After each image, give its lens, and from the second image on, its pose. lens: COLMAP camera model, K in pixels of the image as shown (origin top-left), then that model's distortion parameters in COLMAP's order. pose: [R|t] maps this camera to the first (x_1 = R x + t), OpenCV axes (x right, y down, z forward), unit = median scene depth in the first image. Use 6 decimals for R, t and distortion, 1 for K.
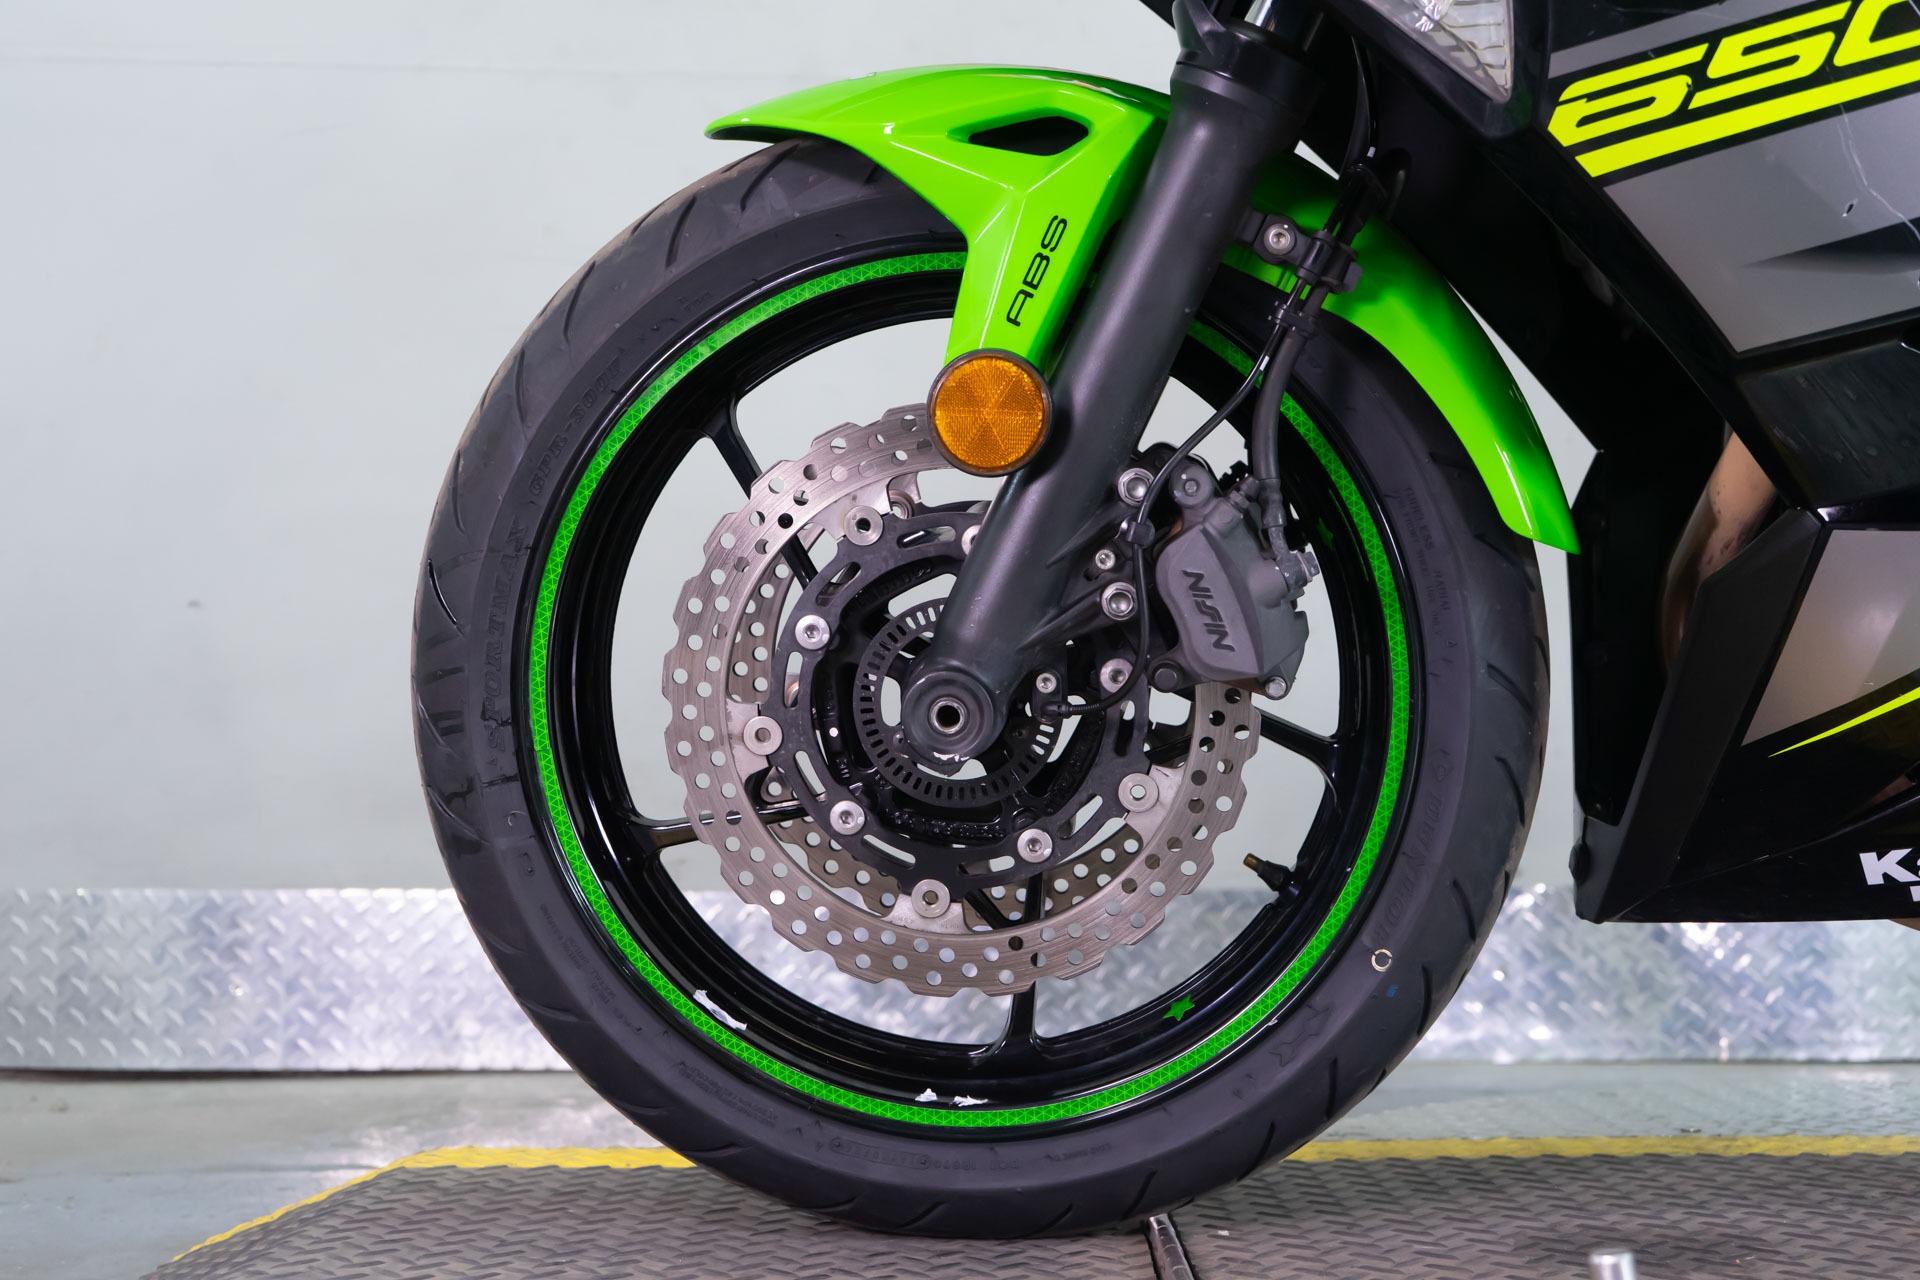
lens RADIAL K [[2415.6, 0, 952.5], [0, 2415.6, 644.0], [0, 0, 1]] dist [0.032064, -0.003123]
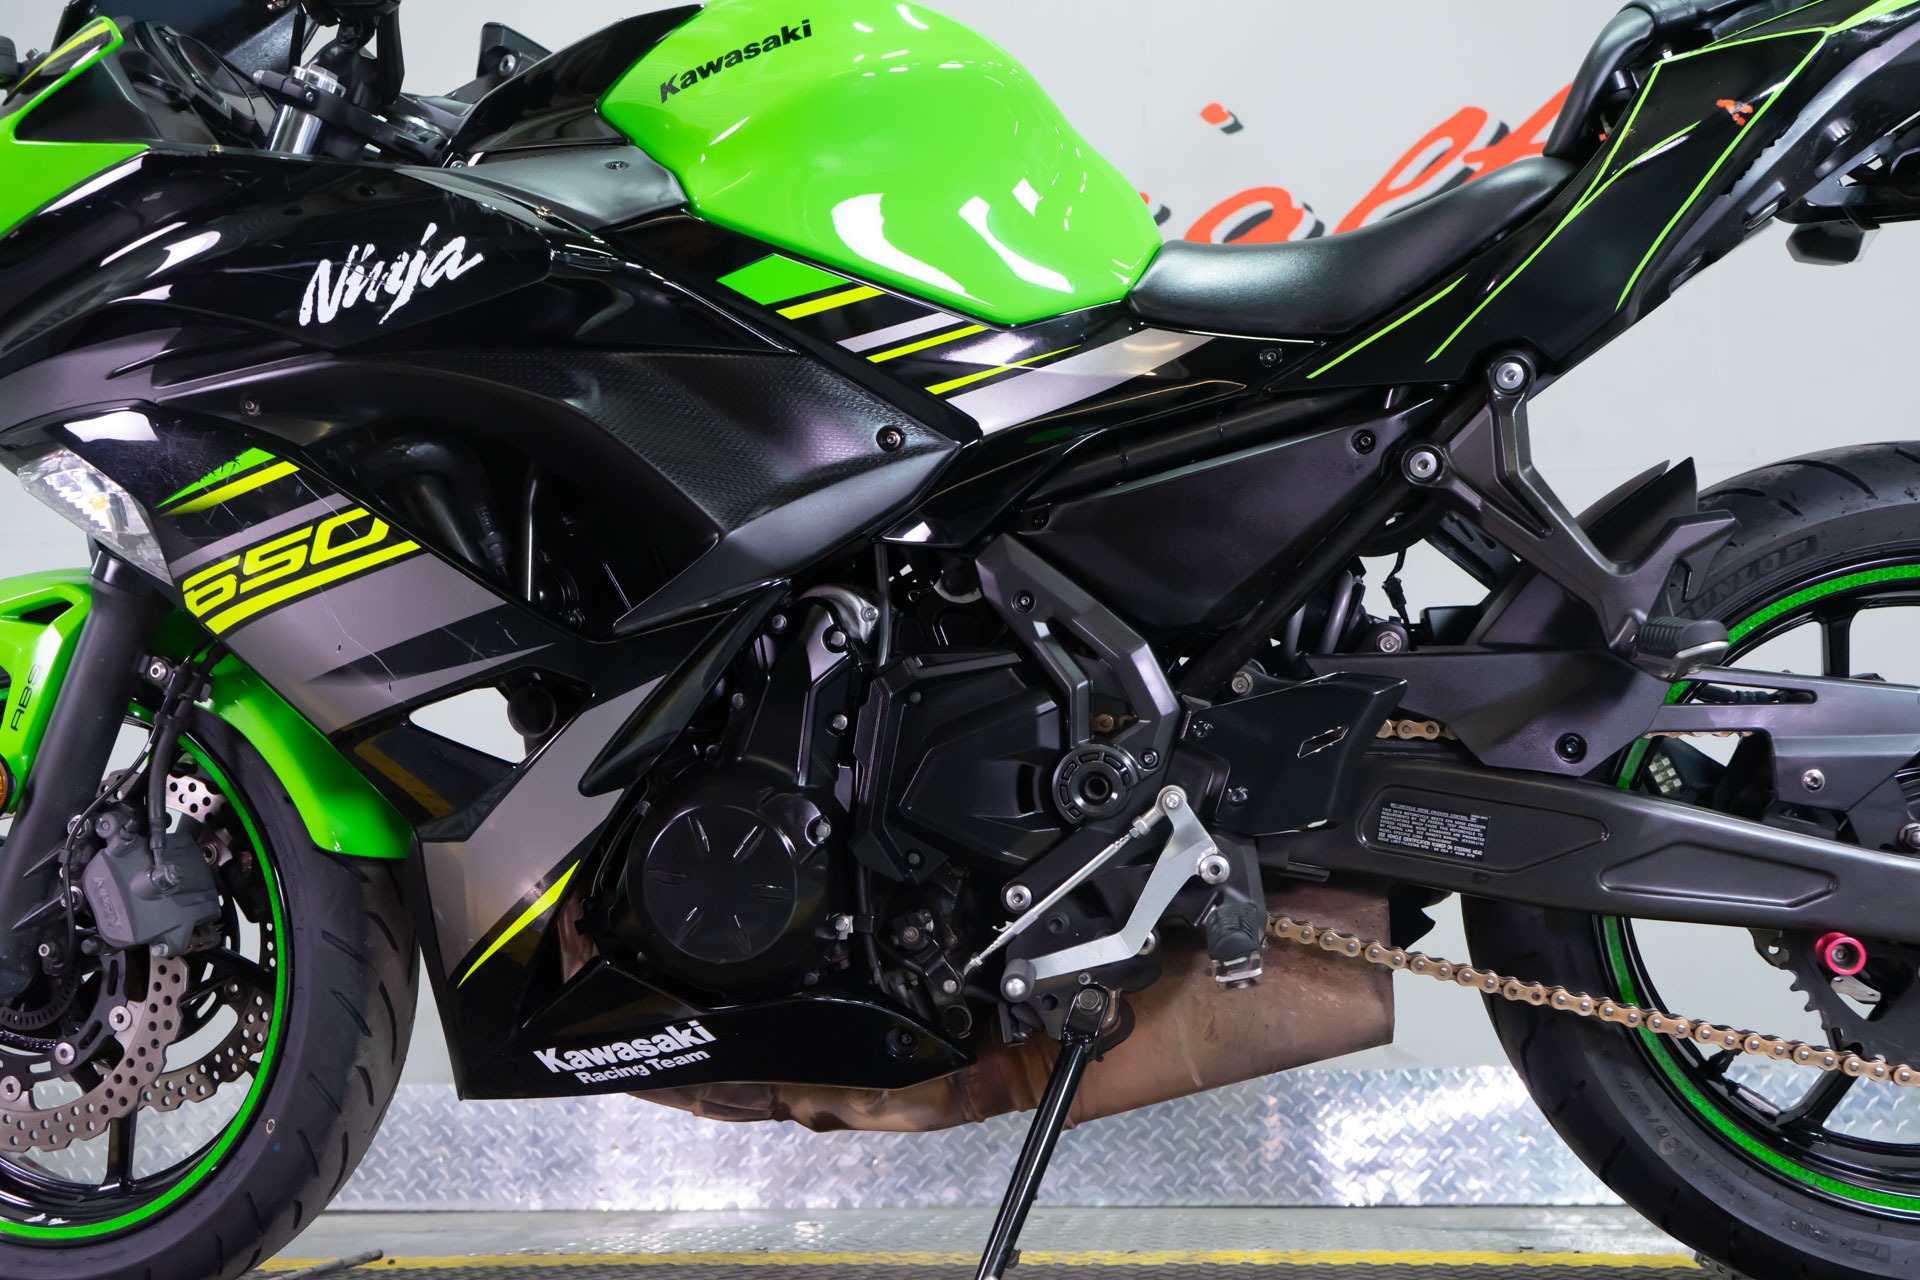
lens RADIAL K [[1749.5, 0, 953.2], [0, 1749.5, 646.1], [0, 0, 1]] dist [-0.000367, 0.012729]
pose [[0.987388, -0.047377, -0.151065, 0.790474], [0.026593, 0.990249, -0.136746, -0.008539], [0.156071, 0.131004, 0.979020, -0.066020]]
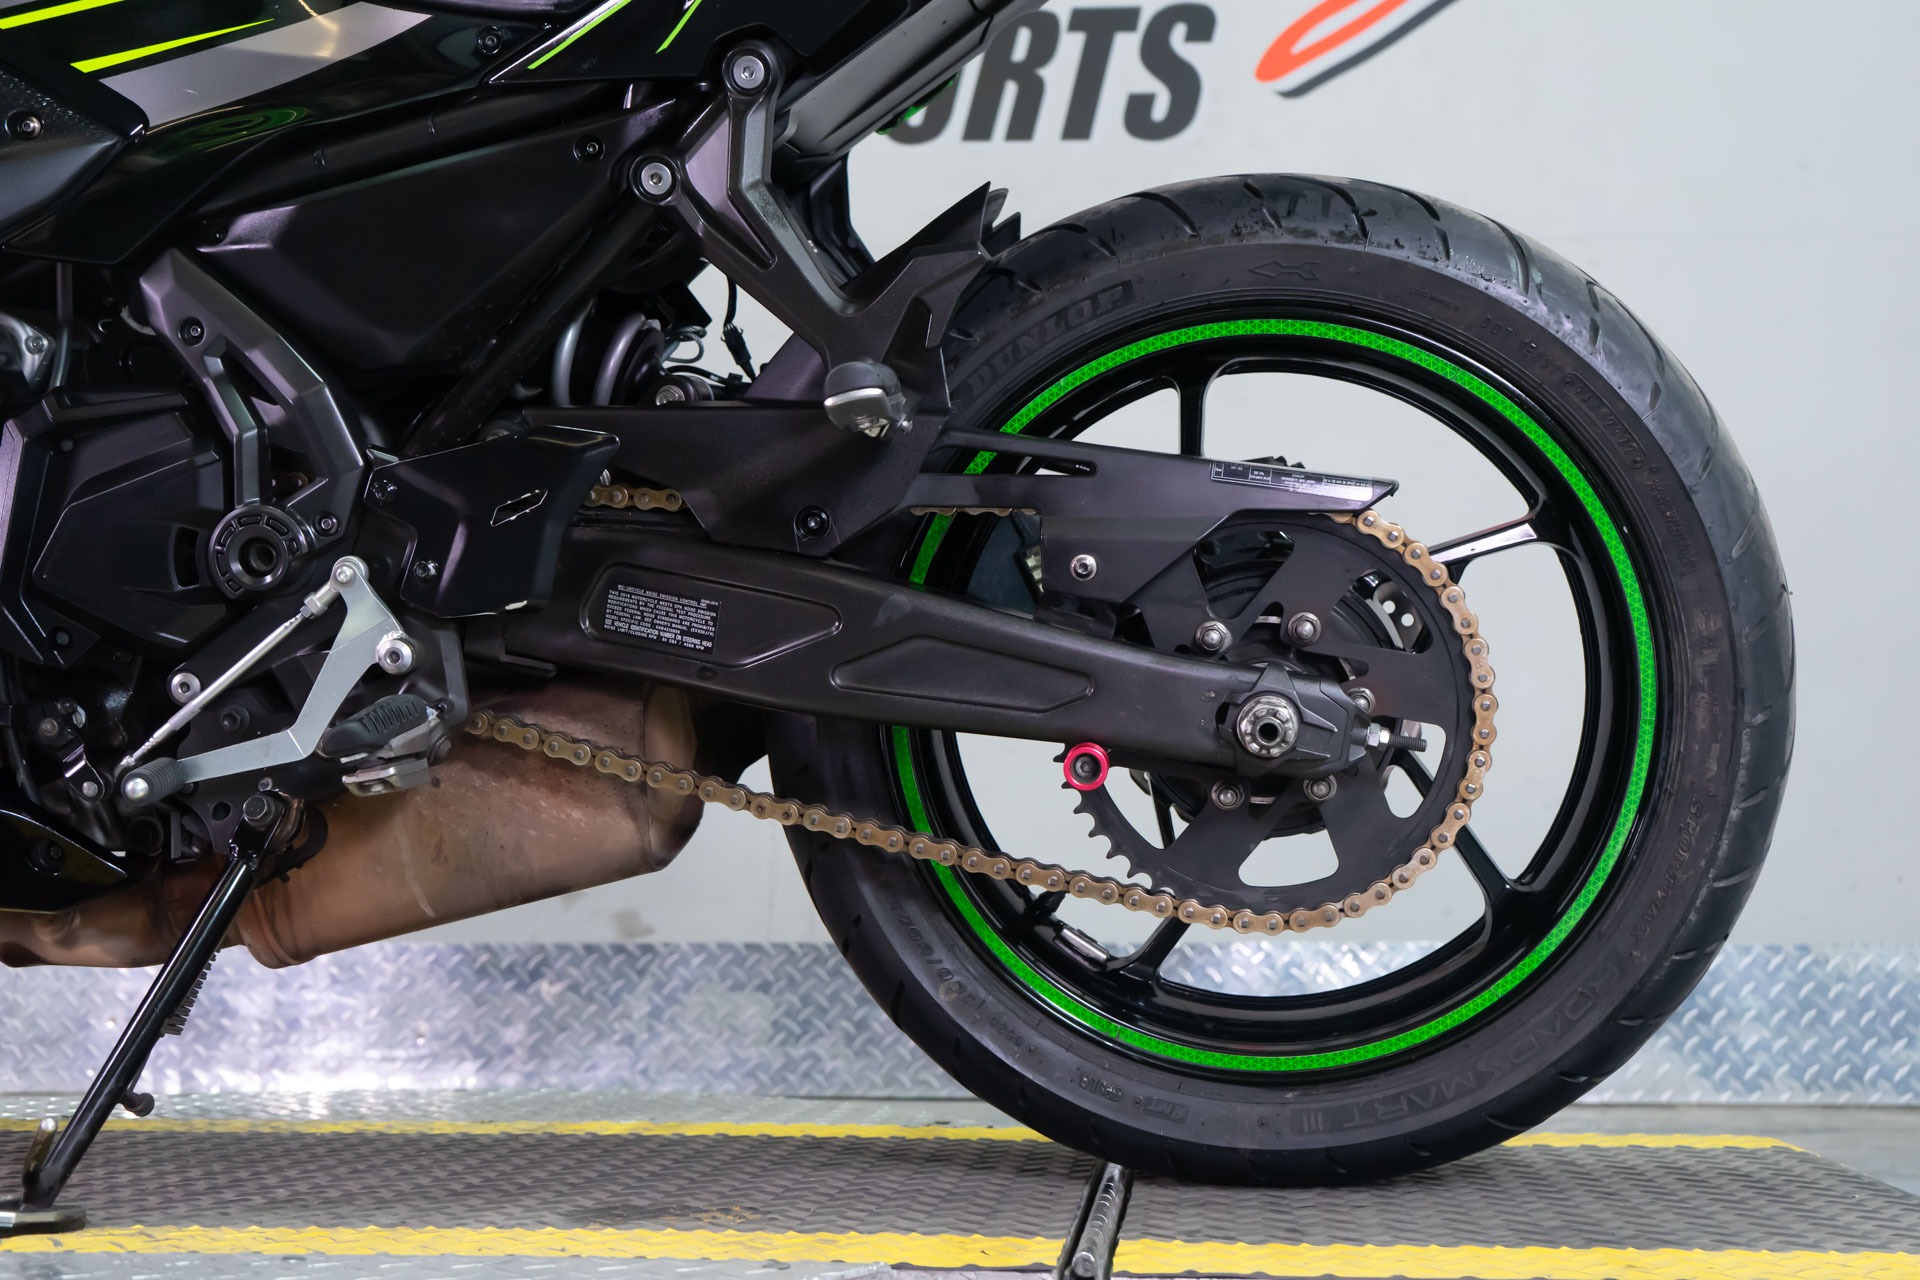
lens RADIAL K [[2113.1, 0, 925.8], [0, 2113.1, 645.6], [0, 0, 1]] dist [0.014328, 0.010774]
pose [[0.993693, -0.010189, -0.111674, 1.135714], [0.004429, 0.998653, -0.051703, 0.032096], [0.112051, 0.050882, 0.992399, -0.030992]]
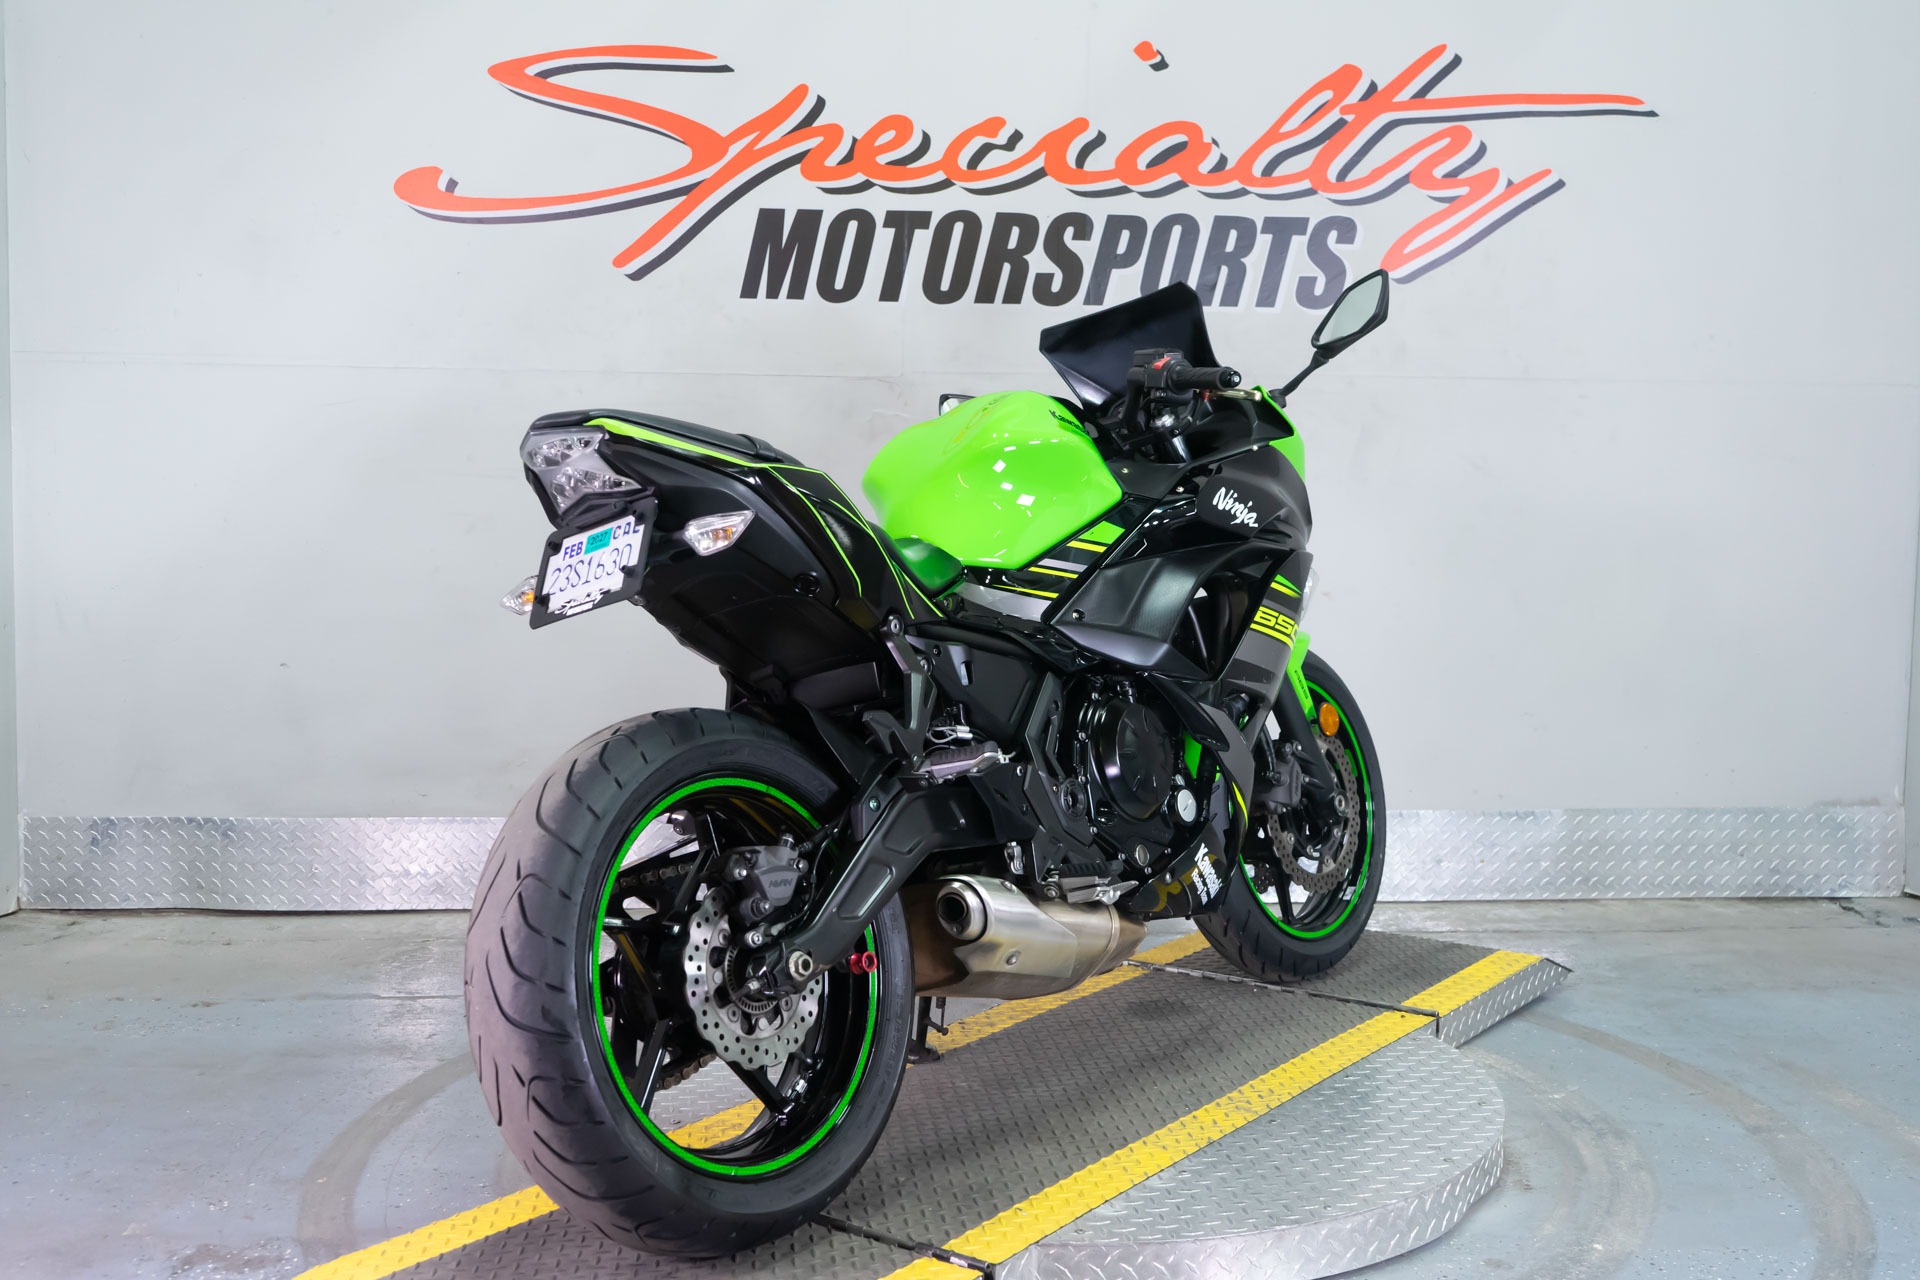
lens RADIAL K [[1974.3, 0, 963.8], [0, 1974.3, 634.2], [0, 0, 1]] dist [0.021166, -0.003047]
pose [[0.999804, 0.000046, 0.019791, 0.424535], [-0.002982, 0.988927, 0.148372, -0.626119], [-0.019565, -0.148402, 0.988734, -1.206991]]
